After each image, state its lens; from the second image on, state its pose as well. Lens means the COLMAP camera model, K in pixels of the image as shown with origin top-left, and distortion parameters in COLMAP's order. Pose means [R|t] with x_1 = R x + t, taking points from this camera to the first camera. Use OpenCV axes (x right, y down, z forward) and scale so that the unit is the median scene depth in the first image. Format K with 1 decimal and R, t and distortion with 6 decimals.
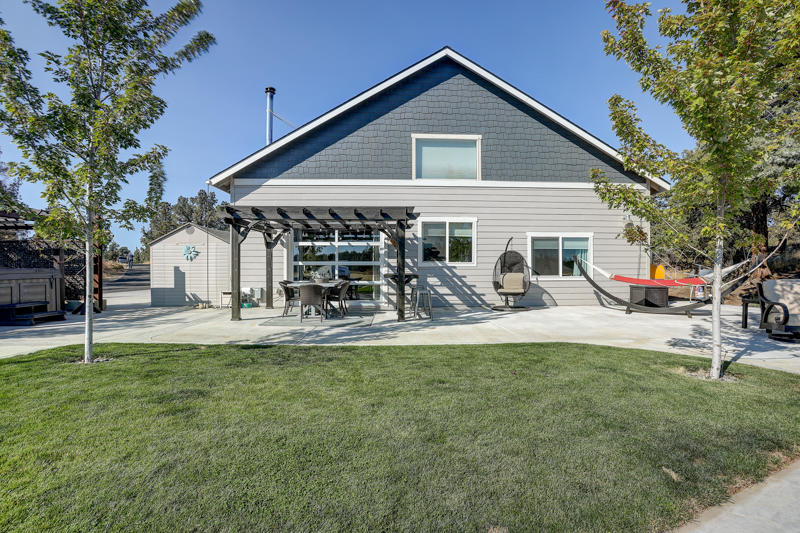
lens RADIAL K [[391.4, 0, 405.9], [0, 391.4, 266.1], [0, 0, 1]] dist [-0.072866, 0.029913]
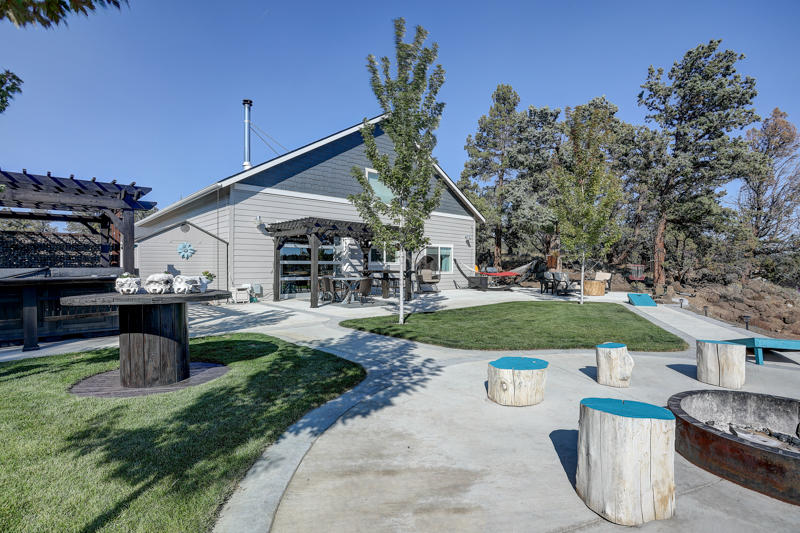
lens RADIAL K [[391.4, 0, 405.9], [0, 391.4, 266.1], [0, 0, 1]] dist [-0.072866, 0.029913]
pose [[0.747970, -0.000552, 0.663733, -0.771333], [0.000556, 1.000000, 0.000205, 0.003596], [-0.663733, 0.000216, 0.747970, -0.111208]]
